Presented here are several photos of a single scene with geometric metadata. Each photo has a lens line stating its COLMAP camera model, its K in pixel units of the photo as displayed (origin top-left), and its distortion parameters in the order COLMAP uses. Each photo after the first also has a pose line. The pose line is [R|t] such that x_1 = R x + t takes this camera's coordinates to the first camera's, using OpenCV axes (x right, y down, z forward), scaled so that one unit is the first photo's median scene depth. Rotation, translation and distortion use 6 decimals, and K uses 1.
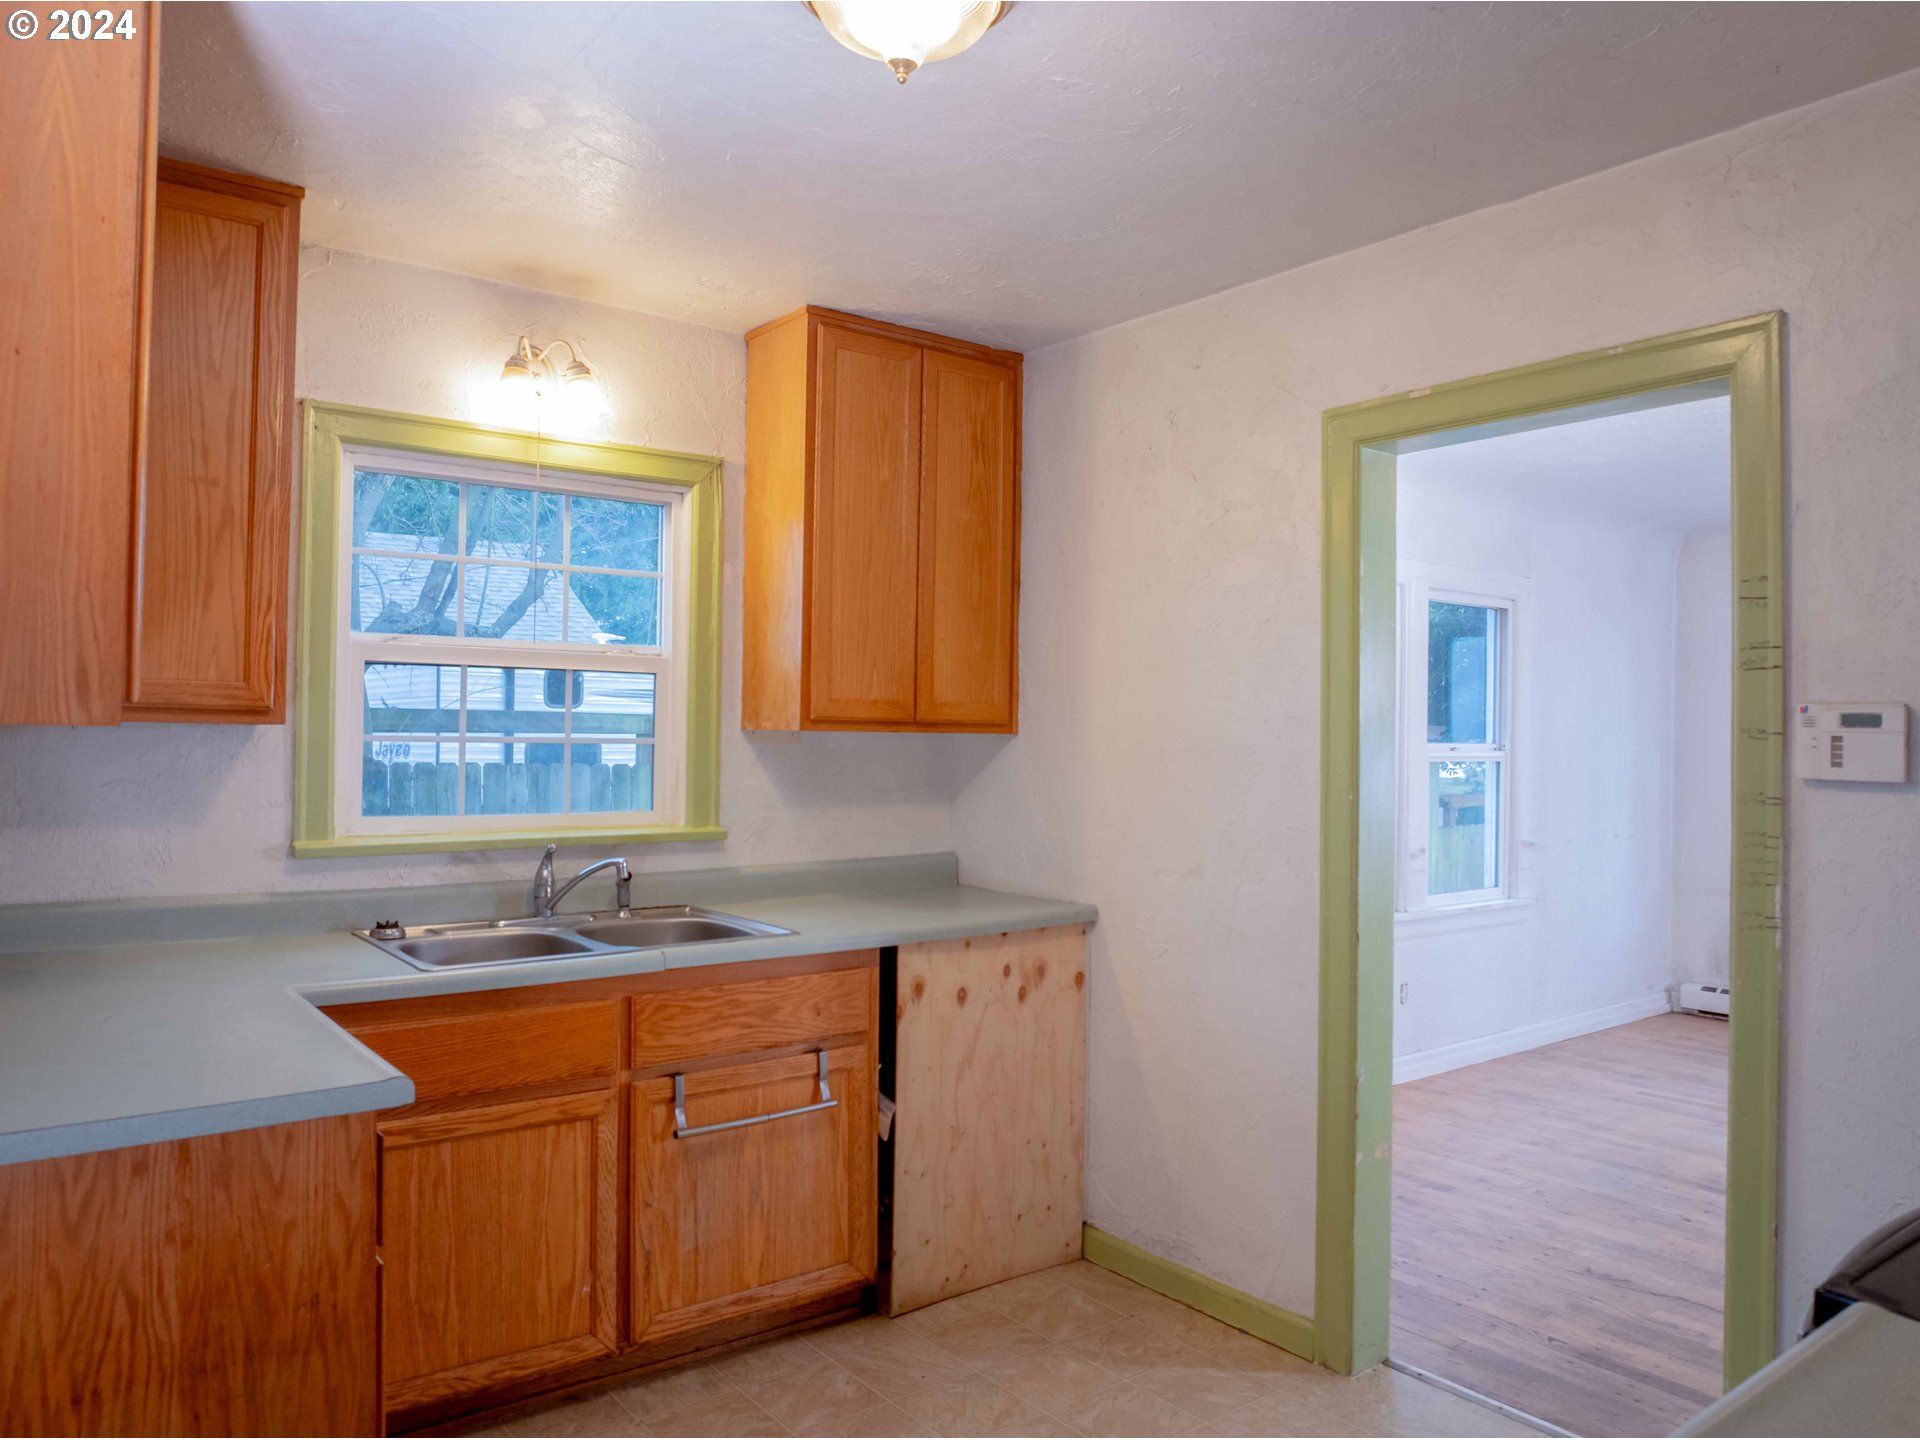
lens RADIAL K [[1353.2, 0, 964.8], [0, 1353.2, 706.7], [0, 0, 1]] dist [-0.037130, -0.004919]
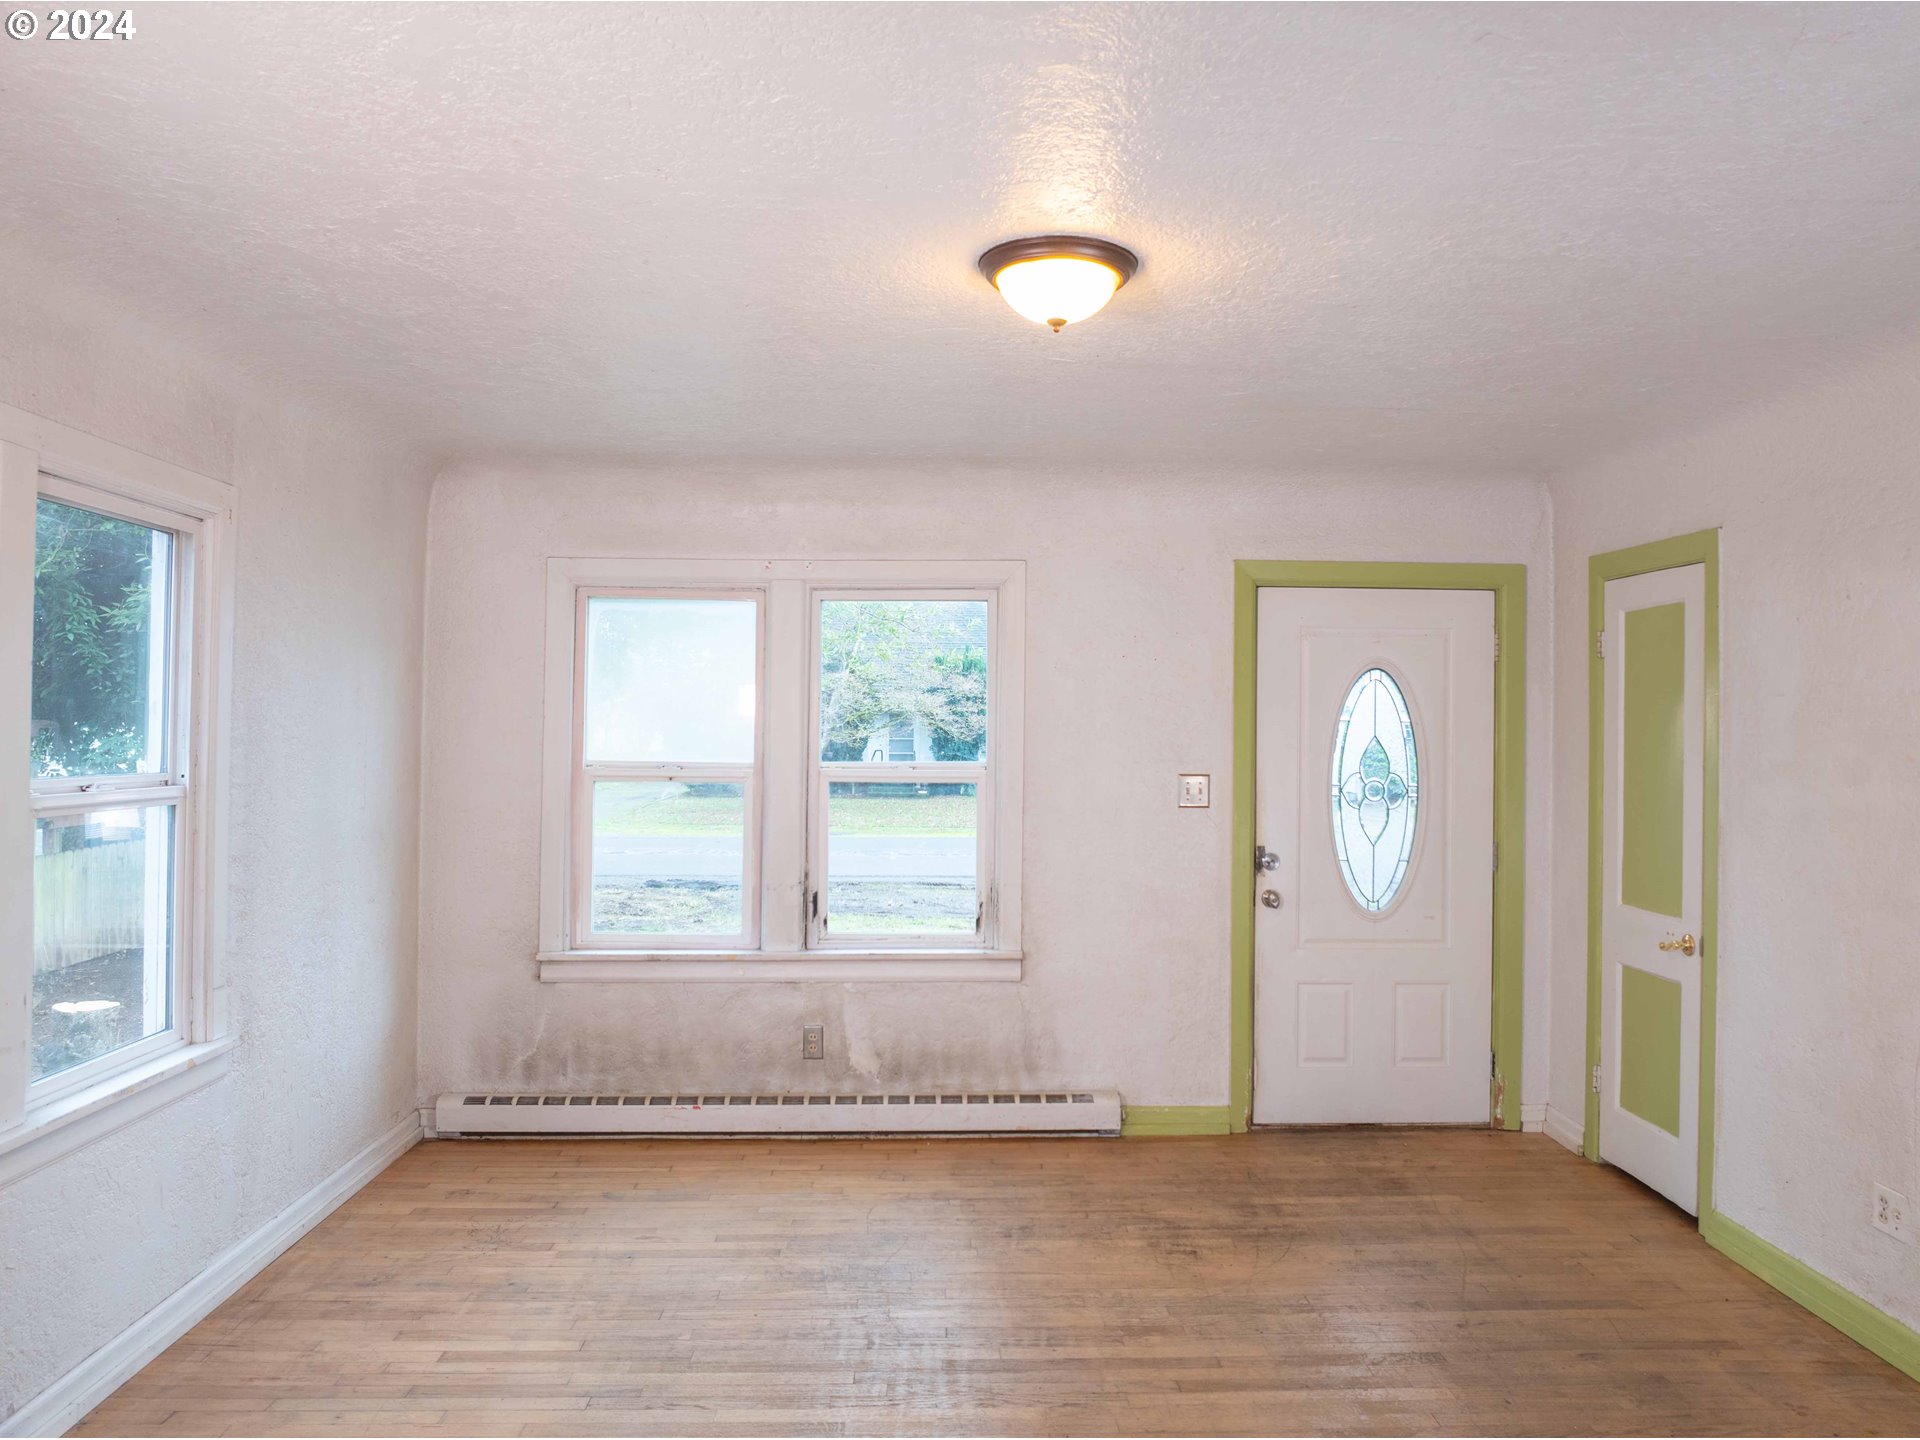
lens RADIAL K [[1353.2, 0, 964.8], [0, 1353.2, 706.7], [0, 0, 1]] dist [-0.037130, -0.004919]
pose [[0.580016, 0.006171, 0.814582, 0.484416], [-0.013740, 0.999903, 0.002209, -0.016443], [-0.814489, -0.012474, 0.580045, 1.459584]]
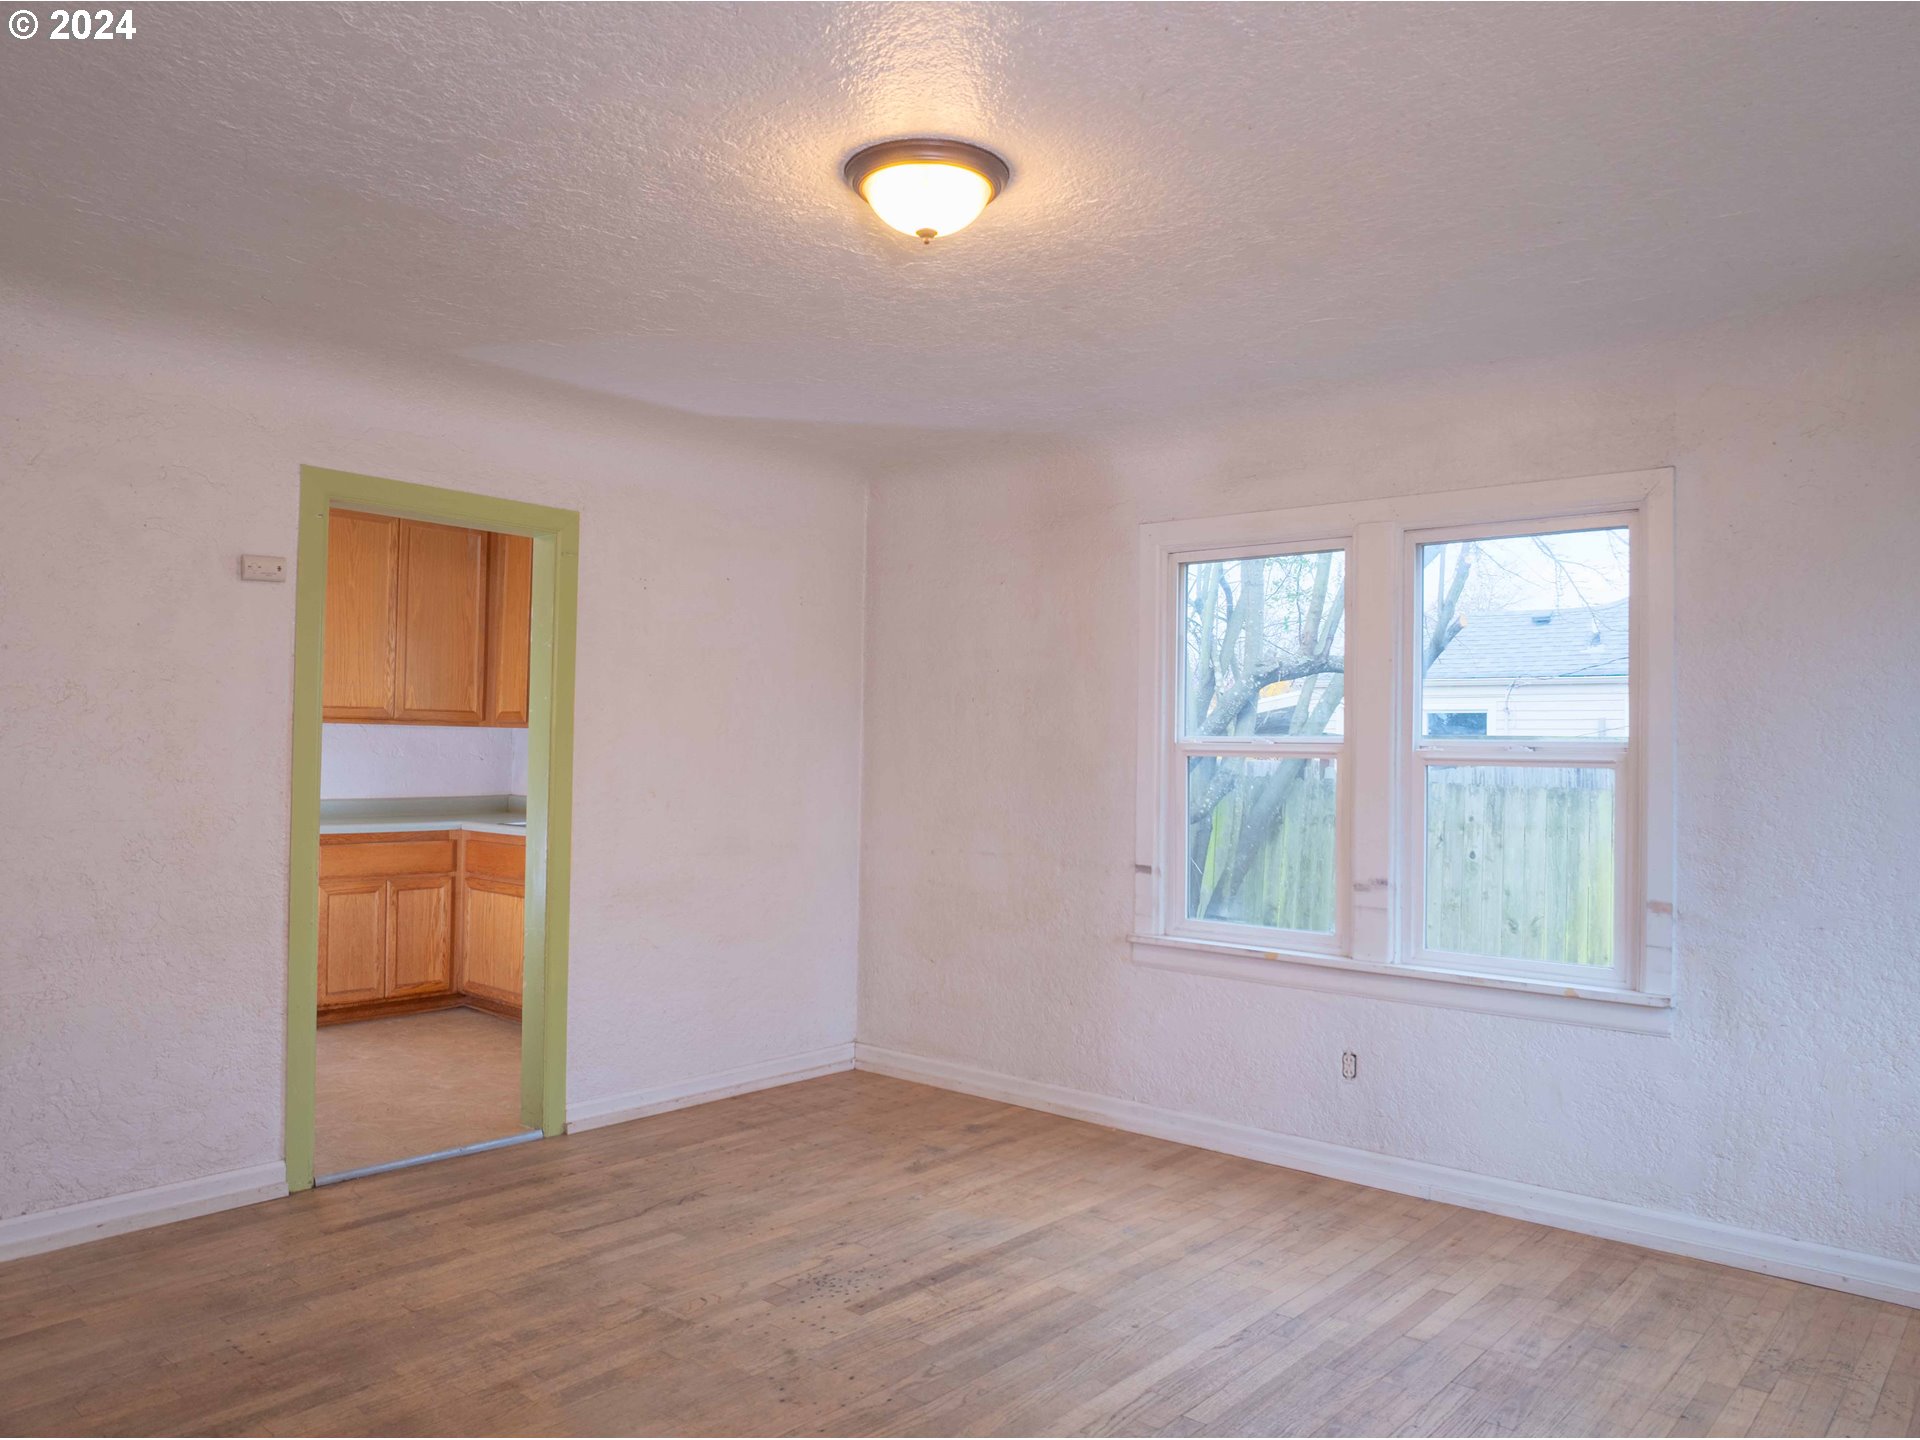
lens RADIAL K [[1353.2, 0, 964.8], [0, 1353.2, 706.7], [0, 0, 1]] dist [-0.037130, -0.004919]
pose [[0.205531, -0.041158, -0.977785, 3.374873], [0.003588, 0.999140, -0.041302, 0.125573], [0.978644, 0.004981, 0.205502, 2.023414]]
